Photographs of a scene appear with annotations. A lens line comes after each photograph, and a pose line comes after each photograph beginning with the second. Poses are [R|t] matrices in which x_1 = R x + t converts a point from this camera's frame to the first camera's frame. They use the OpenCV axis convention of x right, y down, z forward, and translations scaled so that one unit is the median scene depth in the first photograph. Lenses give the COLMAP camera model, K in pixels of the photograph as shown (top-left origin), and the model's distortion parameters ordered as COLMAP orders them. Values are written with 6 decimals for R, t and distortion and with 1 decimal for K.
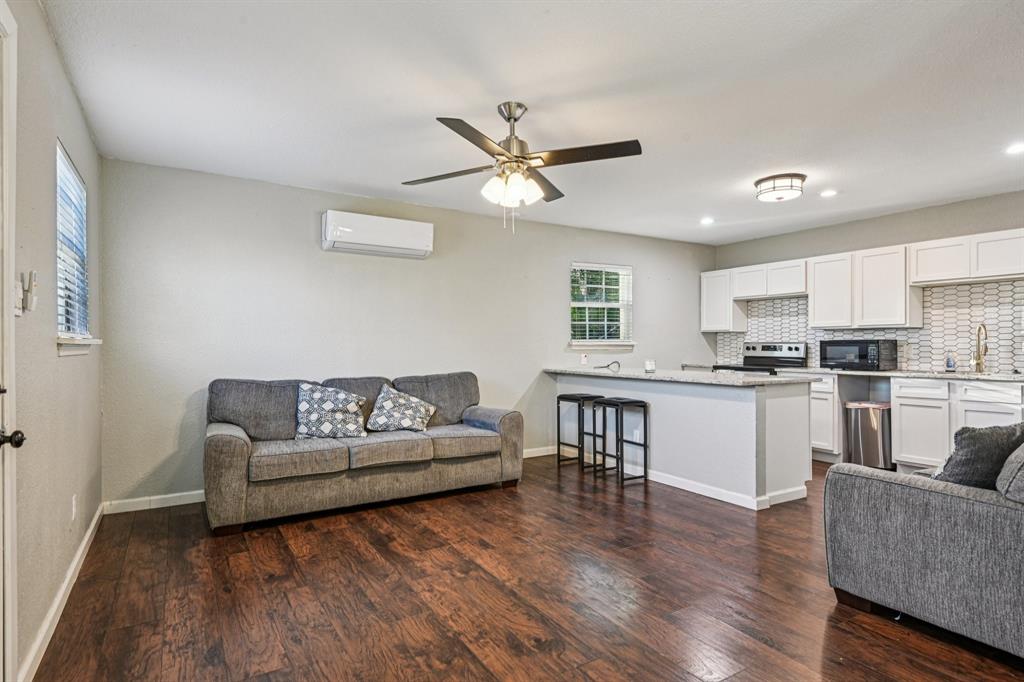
lens RADIAL K [[537.3, 0, 512.4], [0, 537.3, 345.7], [0, 0, 1]] dist [0.044252, -0.030721]
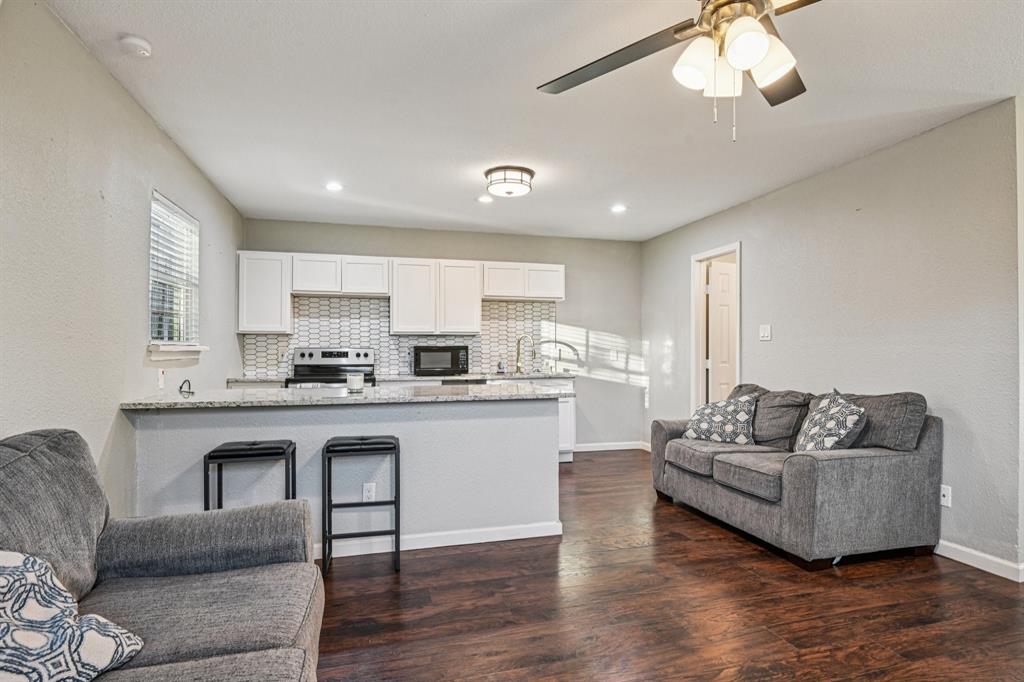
lens RADIAL K [[547.2, 0, 513.8], [0, 547.2, 345.5], [0, 0, 1]] dist [-0.003598, -0.000642]
pose [[0.276692, 0.008184, 0.960924, -0.320661], [0.001271, 0.999960, -0.008883, -0.001976], [-0.960958, 0.003679, 0.276670, 0.590607]]
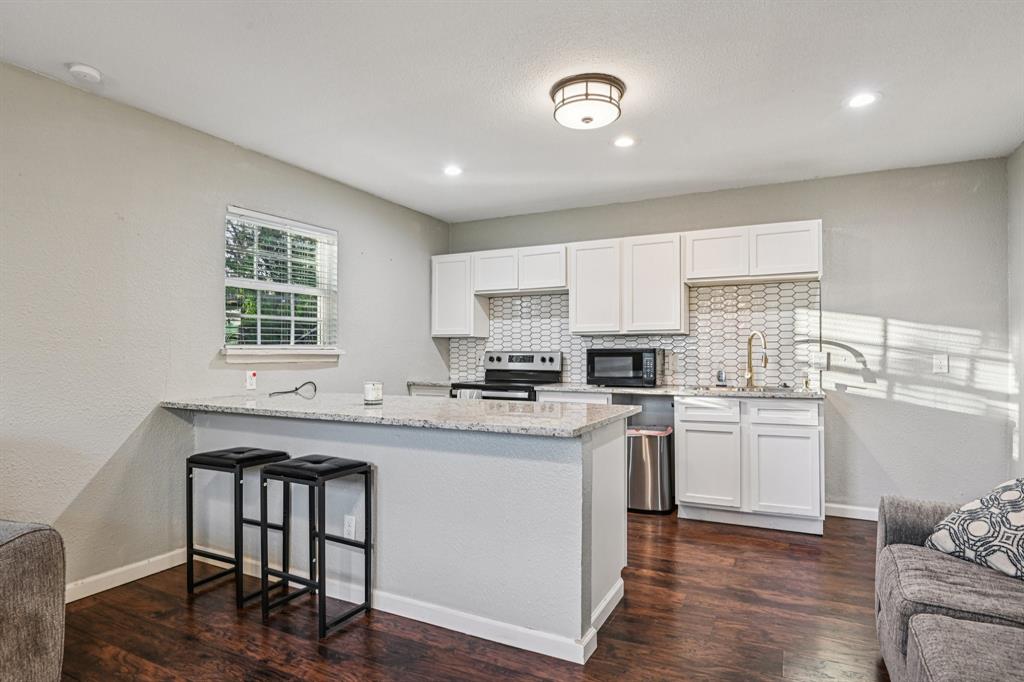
lens RADIAL K [[547.2, 0, 513.8], [0, 547.2, 345.5], [0, 0, 1]] dist [-0.003598, -0.000642]
pose [[0.852661, 0.008437, 0.522397, 0.076112], [-0.000139, 0.999873, -0.015921, -0.002366], [-0.522465, 0.013503, 0.852554, 0.409180]]
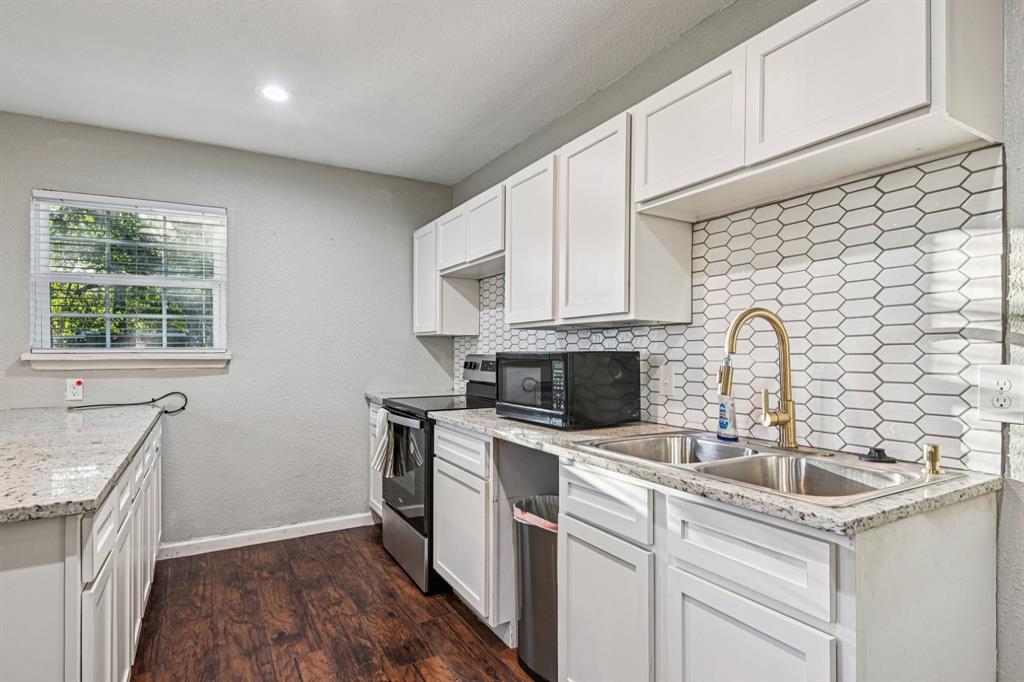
lens RADIAL K [[537.3, 0, 512.4], [0, 537.3, 345.7], [0, 0, 1]] dist [0.044252, -0.030721]
pose [[0.999518, 0.001705, -0.030991, 0.617220], [-0.002099, 0.999917, -0.012708, -0.010206], [0.030967, 0.012767, 0.999439, 0.581047]]
